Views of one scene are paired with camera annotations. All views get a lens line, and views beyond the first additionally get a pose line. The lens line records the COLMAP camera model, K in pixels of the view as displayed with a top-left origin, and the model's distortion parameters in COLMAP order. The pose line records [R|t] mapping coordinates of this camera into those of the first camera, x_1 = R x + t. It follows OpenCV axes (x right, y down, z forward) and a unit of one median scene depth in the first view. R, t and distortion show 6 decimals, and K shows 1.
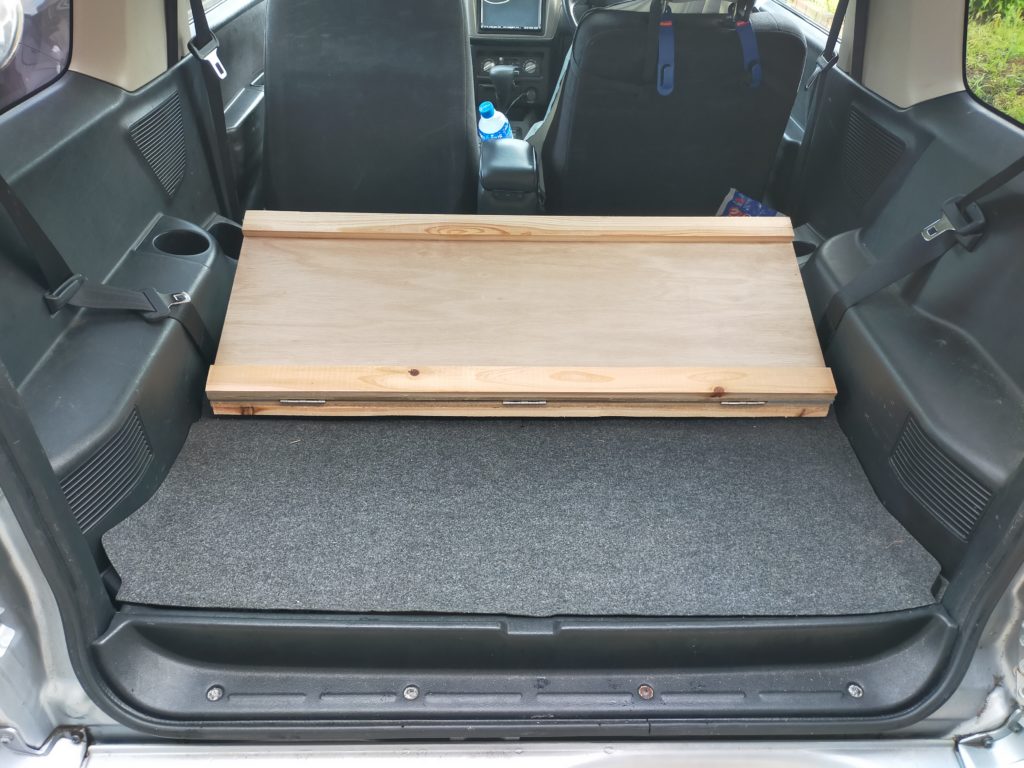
lens RADIAL K [[786.7, 0, 513.2], [0, 786.7, 379.0], [0, 0, 1]] dist [0.001984, -0.000944]
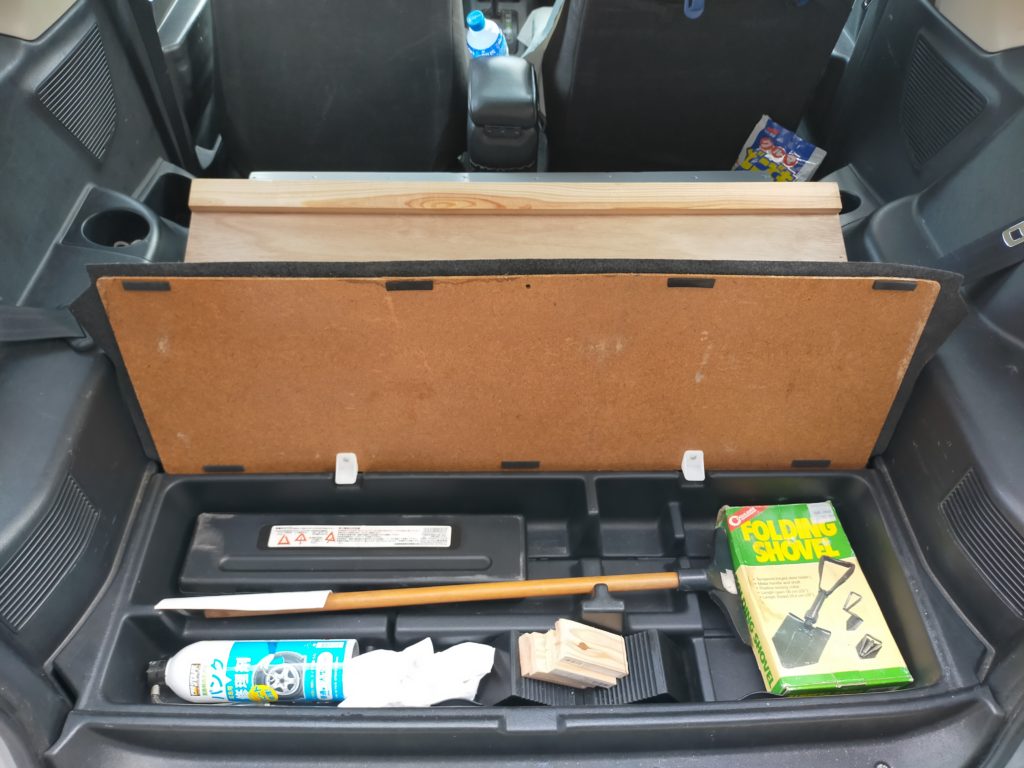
lens RADIAL K [[799.4, 0, 512.0], [0, 799.4, 384.0], [0, 0, 1]] dist [-0.005468, 0.008214]
pose [[0.999977, -0.006461, 0.002025, -0.000228], [0.005944, 0.980894, 0.194452, -0.178344], [-0.003242, -0.194436, 0.980910, 0.130586]]
